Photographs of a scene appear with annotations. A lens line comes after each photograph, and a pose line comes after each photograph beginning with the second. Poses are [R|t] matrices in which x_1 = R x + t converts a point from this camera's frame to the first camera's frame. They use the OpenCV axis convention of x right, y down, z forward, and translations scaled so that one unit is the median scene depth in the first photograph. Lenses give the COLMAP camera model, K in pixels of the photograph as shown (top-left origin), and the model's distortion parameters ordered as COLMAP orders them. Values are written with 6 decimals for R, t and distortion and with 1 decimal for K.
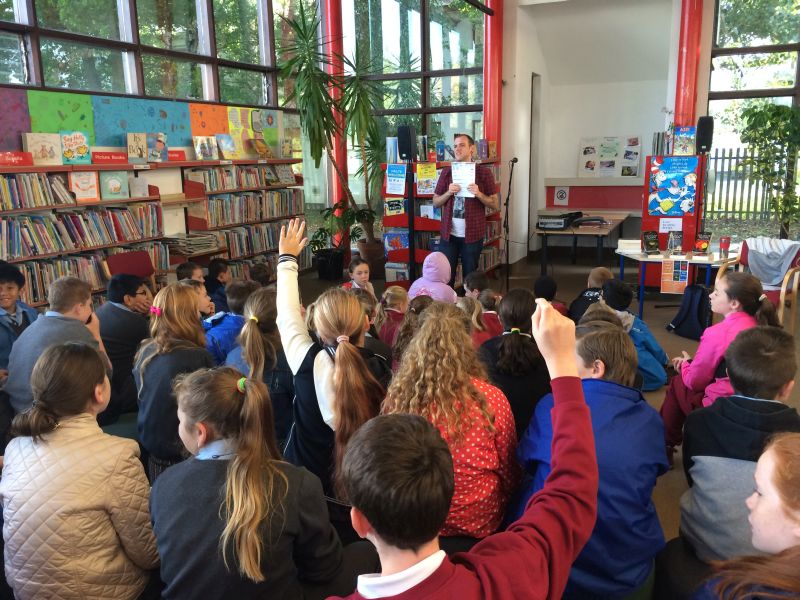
lens RADIAL K [[707.3, 0, 399.6], [0, 707.3, 303.2], [0, 0, 1]] dist [0.059157, -0.070369]
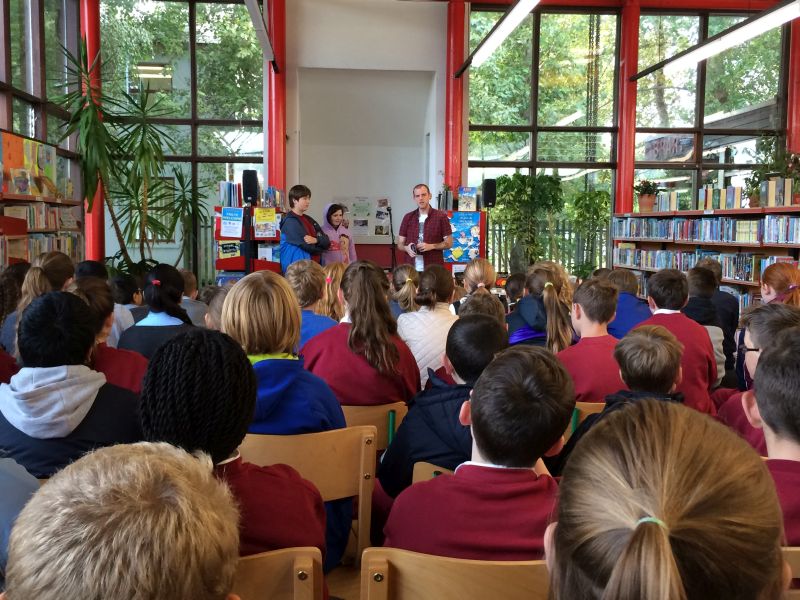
lens RADIAL K [[913.0, 0, 408.0], [0, 913.0, 326.2], [0, 0, 1]] dist [0.042302, 0.000000]
pose [[0.871970, -0.022478, 0.489044, -0.403571], [0.074524, 0.993398, -0.087217, 0.098293], [-0.483855, 0.112496, 0.867888, -0.219935]]
